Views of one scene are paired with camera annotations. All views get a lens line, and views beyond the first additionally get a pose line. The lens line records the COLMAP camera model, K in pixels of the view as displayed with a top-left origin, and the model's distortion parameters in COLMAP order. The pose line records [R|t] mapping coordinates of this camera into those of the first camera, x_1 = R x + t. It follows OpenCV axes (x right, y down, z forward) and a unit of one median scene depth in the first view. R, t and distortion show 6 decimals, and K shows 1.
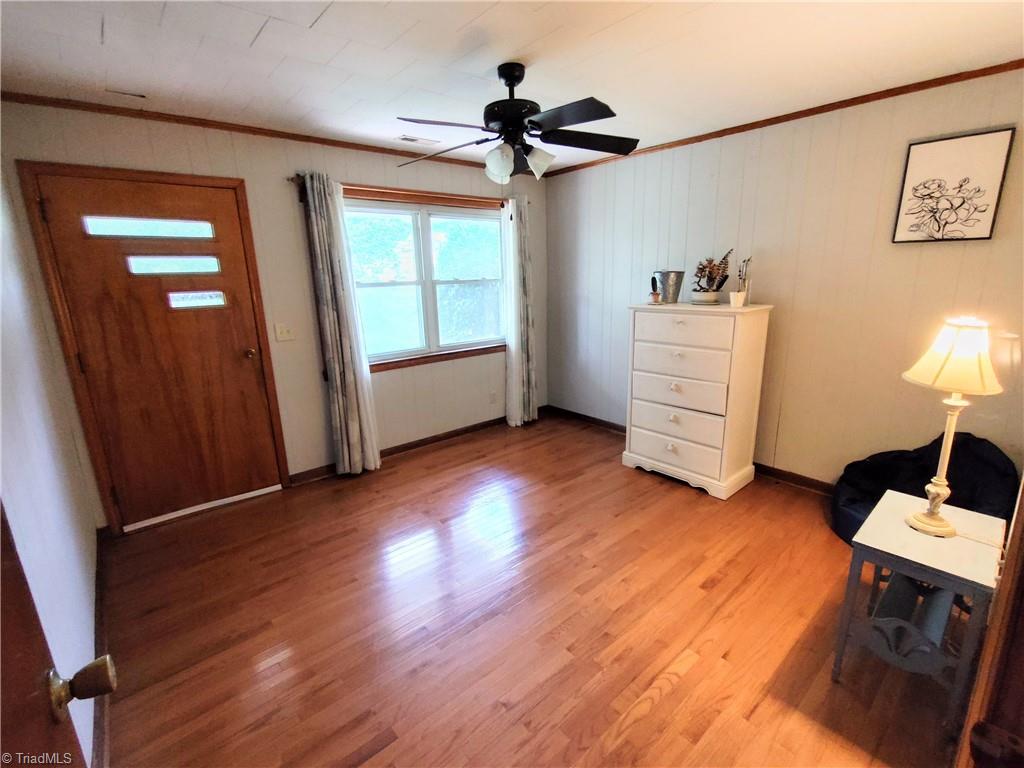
lens RADIAL K [[468.8, 0, 516.5], [0, 468.8, 387.5], [0, 0, 1]] dist [-0.003607, 0.000087]
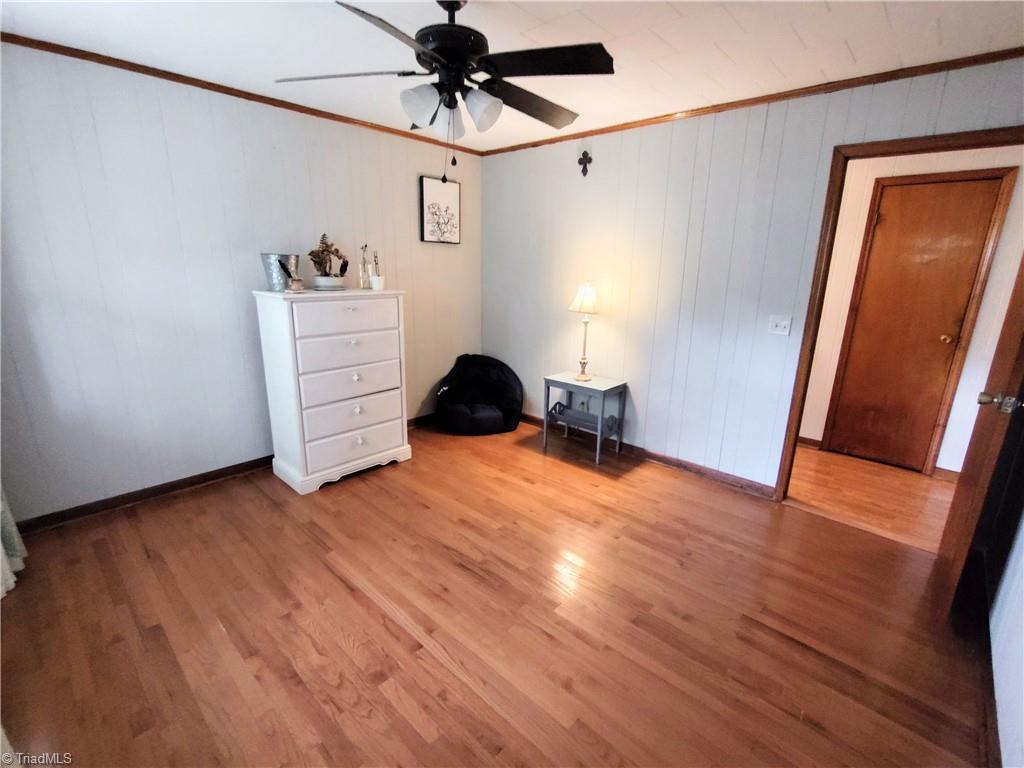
lens RADIAL K [[468.8, 0, 515.4], [0, 468.8, 383.7], [0, 0, 1]] dist [-0.003607, 0.000087]
pose [[-0.110220, -0.229256, 0.967106, -0.641669], [0.220675, 0.943103, 0.248716, -0.158359], [-0.969100, 0.240829, -0.053358, 0.757463]]
